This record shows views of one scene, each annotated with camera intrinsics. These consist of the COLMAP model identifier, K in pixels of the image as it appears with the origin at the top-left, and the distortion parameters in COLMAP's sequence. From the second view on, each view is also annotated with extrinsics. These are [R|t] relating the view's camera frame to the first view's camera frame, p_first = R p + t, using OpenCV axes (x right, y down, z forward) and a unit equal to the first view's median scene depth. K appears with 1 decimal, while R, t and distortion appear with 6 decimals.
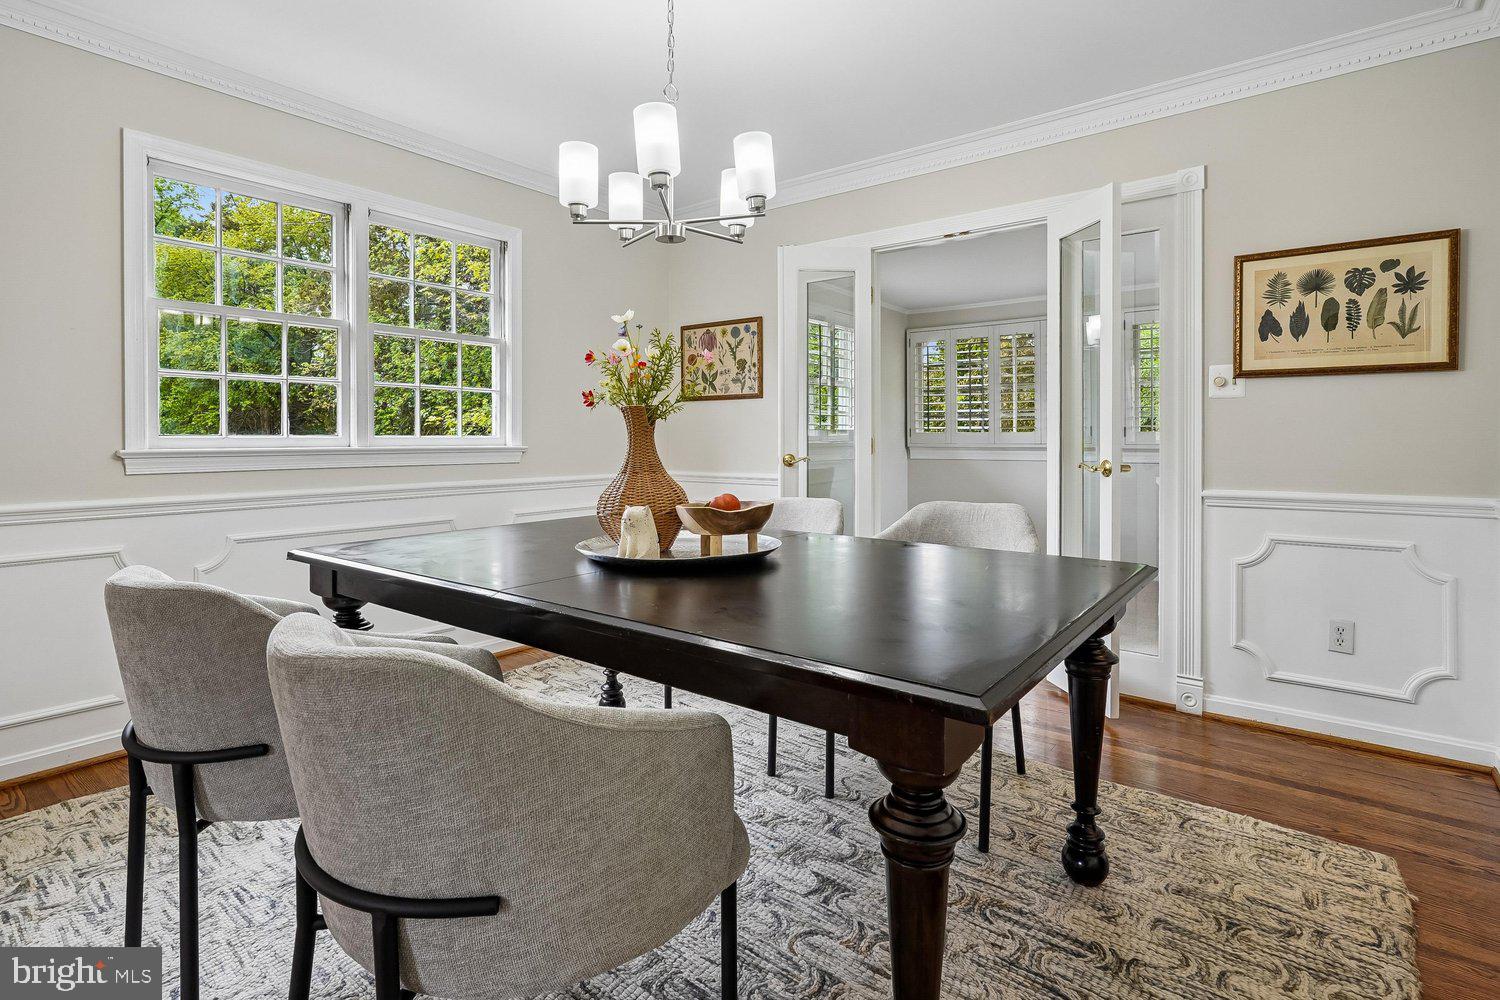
lens RADIAL K [[738.9, 0, 754.7], [0, 738.9, 453.7], [0, 0, 1]] dist [0.000581, 0.000194]
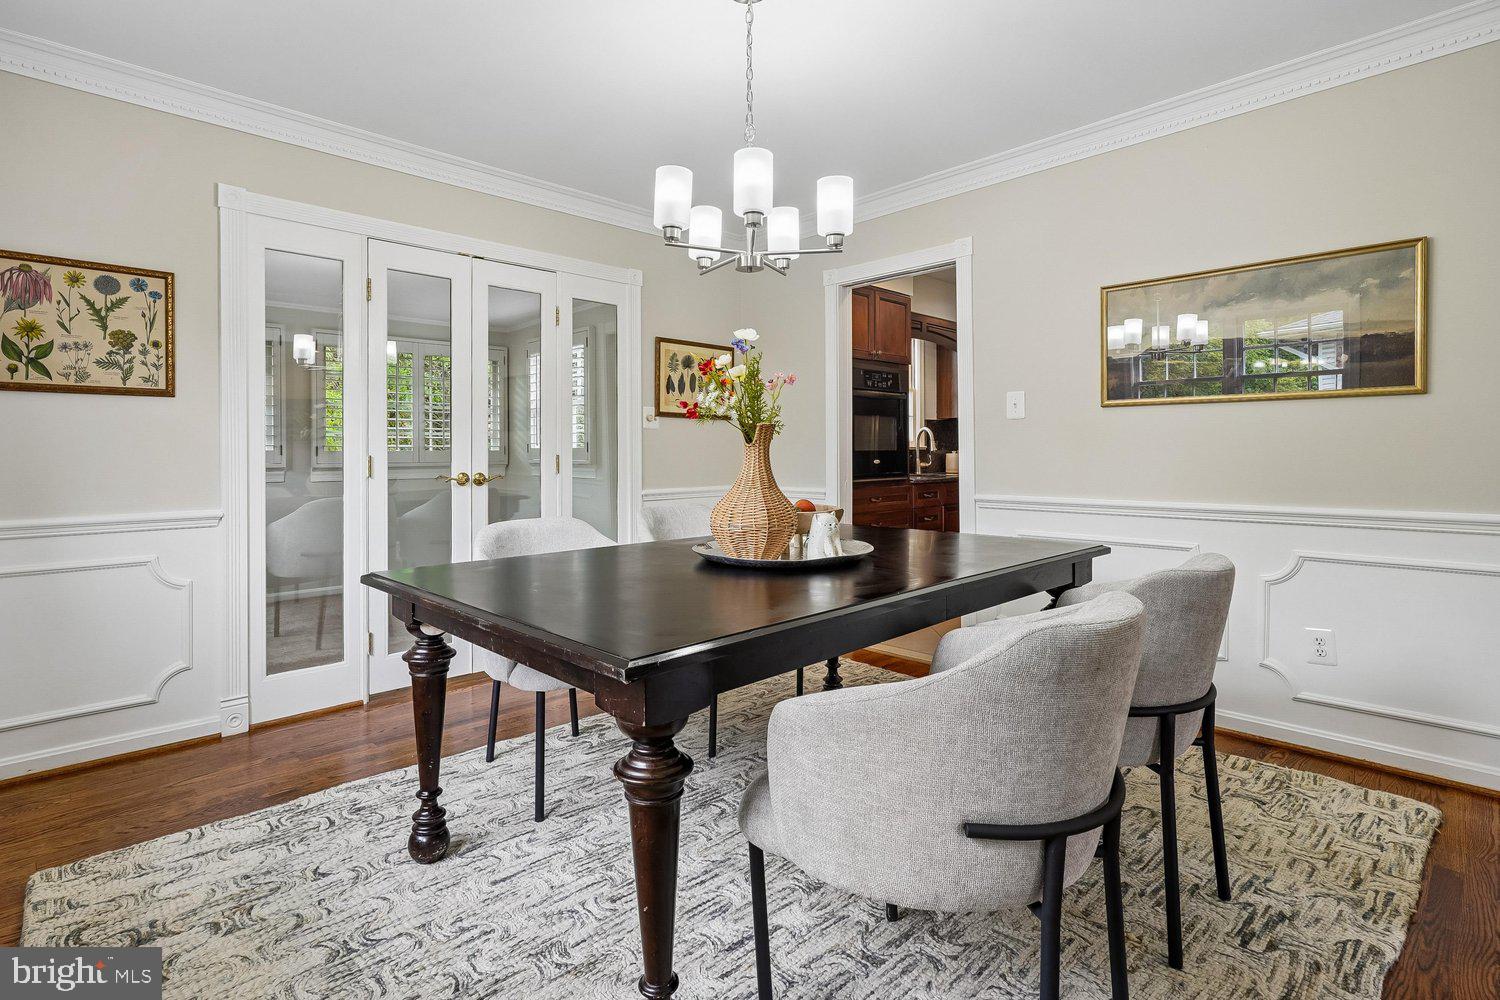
lens RADIAL K [[734.8, 0, 741.3], [0, 734.8, 464.9], [0, 0, 1]] dist [-0.016891, 0.010166]
pose [[0.151945, -0.015572, 0.988266, -0.560814], [0.023787, 0.999644, 0.012094, -0.010575], [-0.988103, 0.021670, 0.152261, 0.403391]]
